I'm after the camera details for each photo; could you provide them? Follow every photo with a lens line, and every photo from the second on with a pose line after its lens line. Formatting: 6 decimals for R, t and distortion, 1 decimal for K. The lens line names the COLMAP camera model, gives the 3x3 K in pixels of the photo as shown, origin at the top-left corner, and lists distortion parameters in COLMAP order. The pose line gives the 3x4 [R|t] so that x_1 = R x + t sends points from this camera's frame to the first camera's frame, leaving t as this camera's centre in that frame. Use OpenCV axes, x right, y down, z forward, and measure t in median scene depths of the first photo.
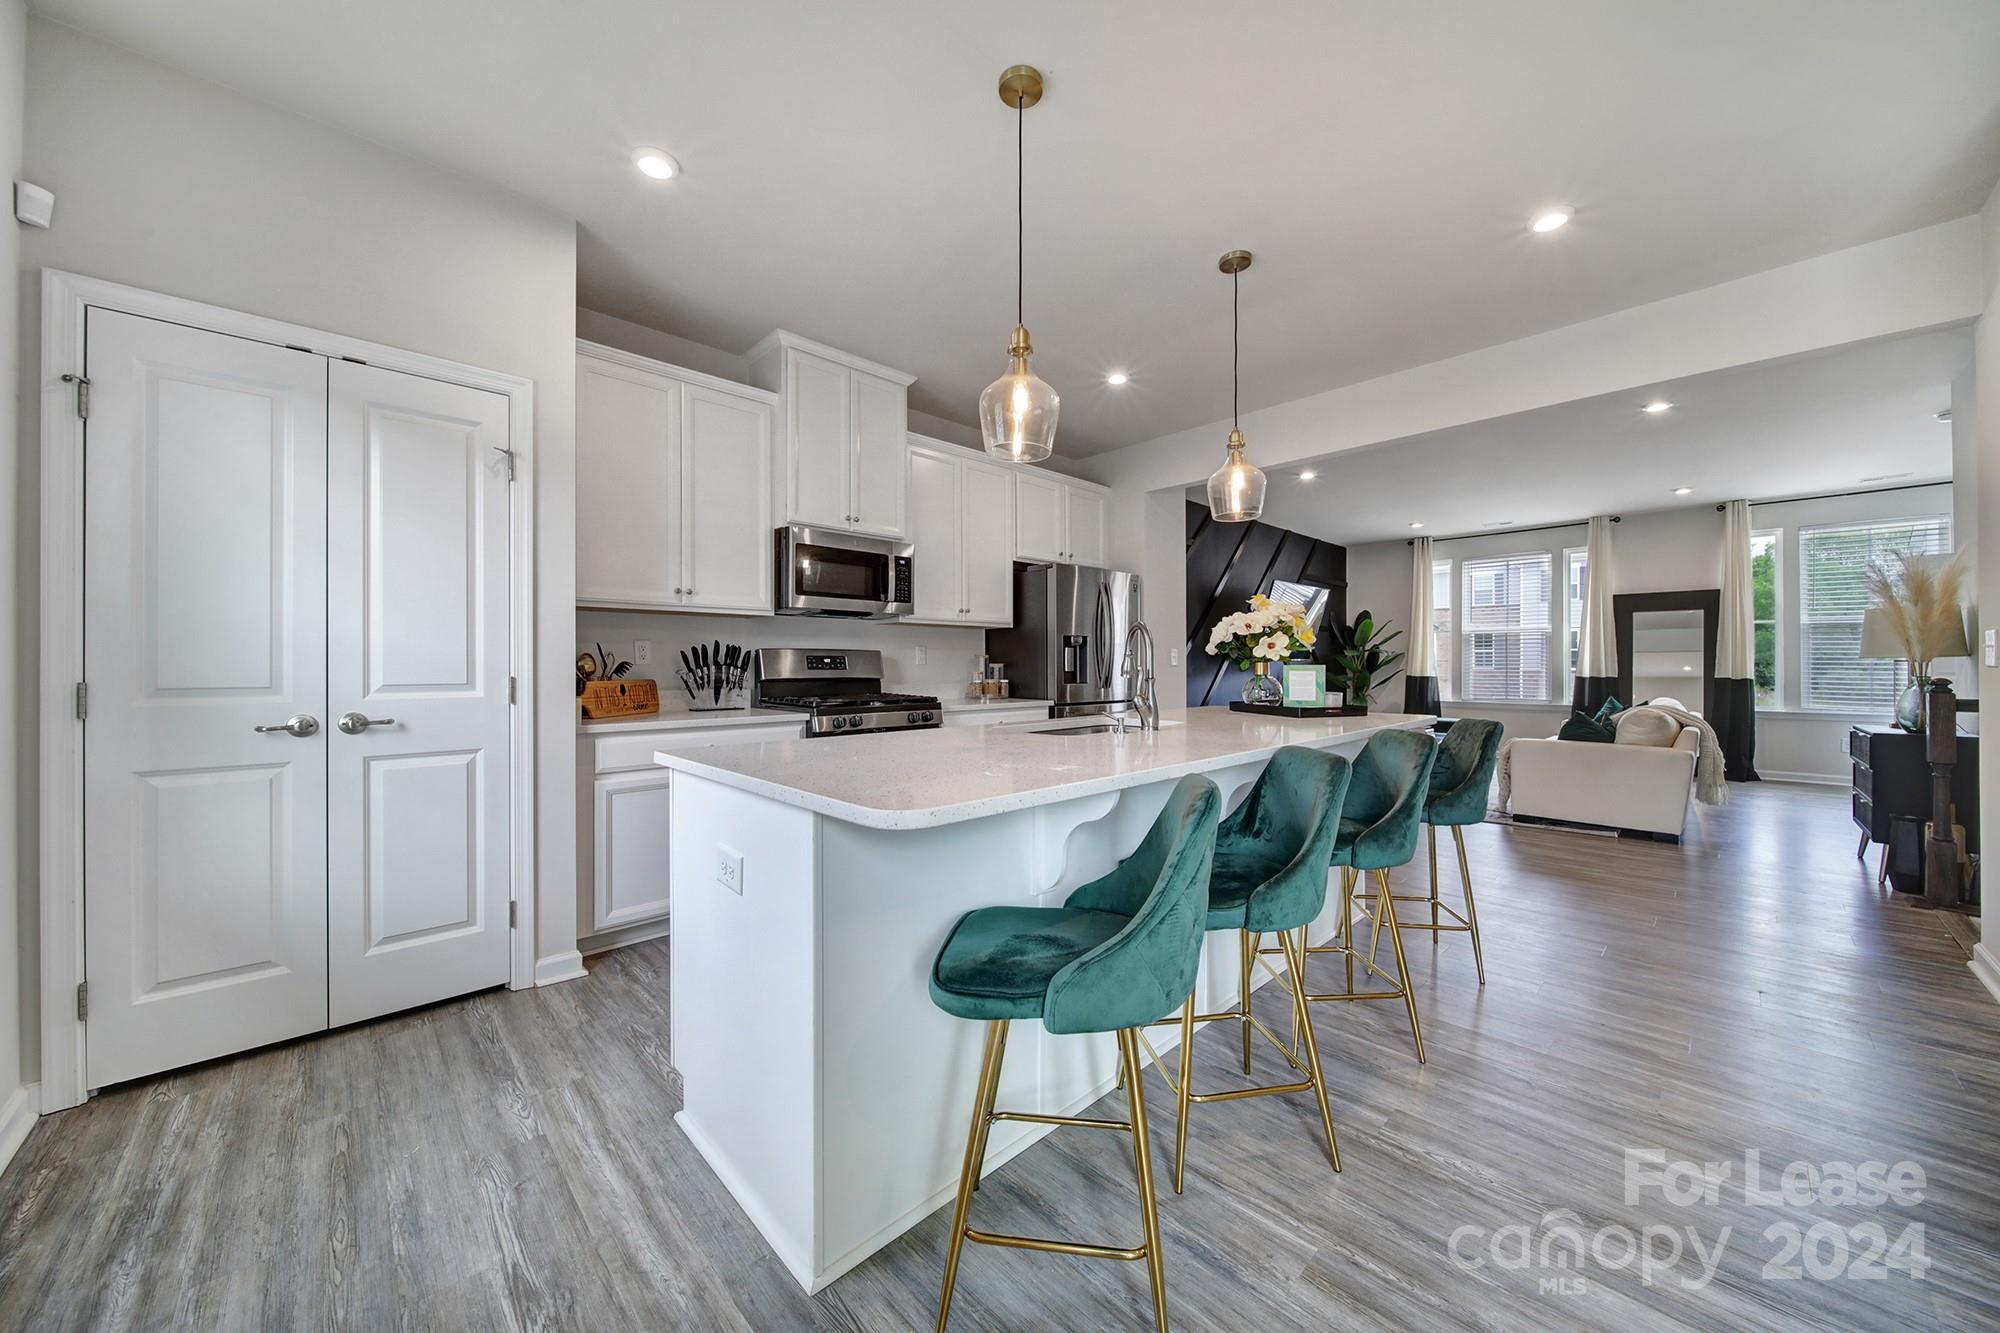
lens RADIAL K [[705.2, 0, 1005.8], [0, 705.2, 664.1], [0, 0, 1]] dist [-0.000203, -0.000662]
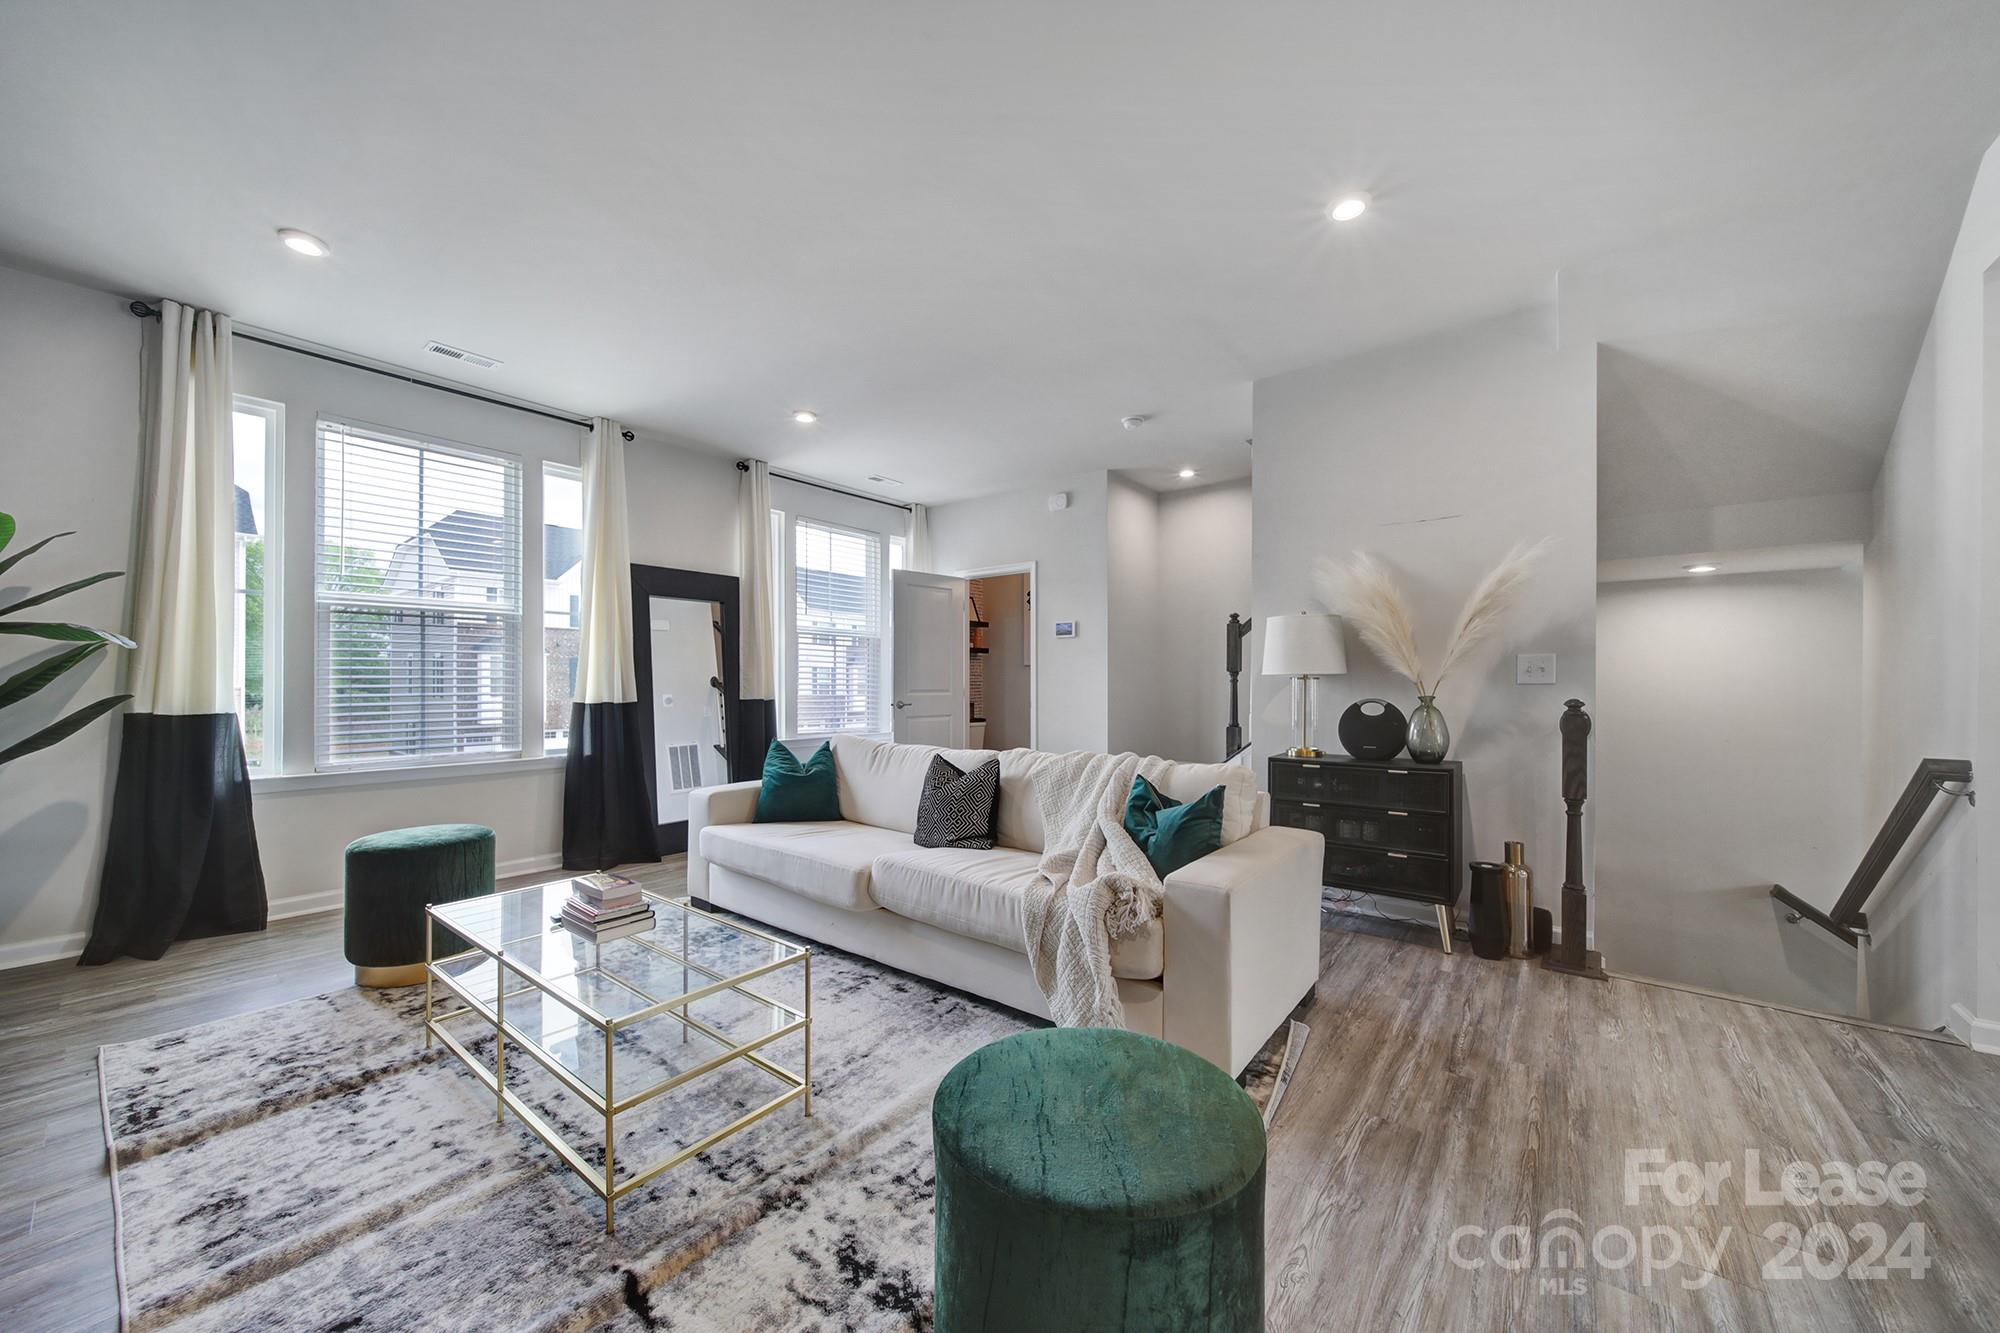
lens RADIAL K [[705.2, 0, 985.5], [0, 705.2, 677.7], [0, 0, 1]] dist [-0.000203, -0.000662]
pose [[-0.119650, 0.000689, 0.992816, 0.415888], [-0.002569, 0.999996, -0.001004, -0.002720], [-0.992813, -0.002670, -0.119648, 1.345221]]
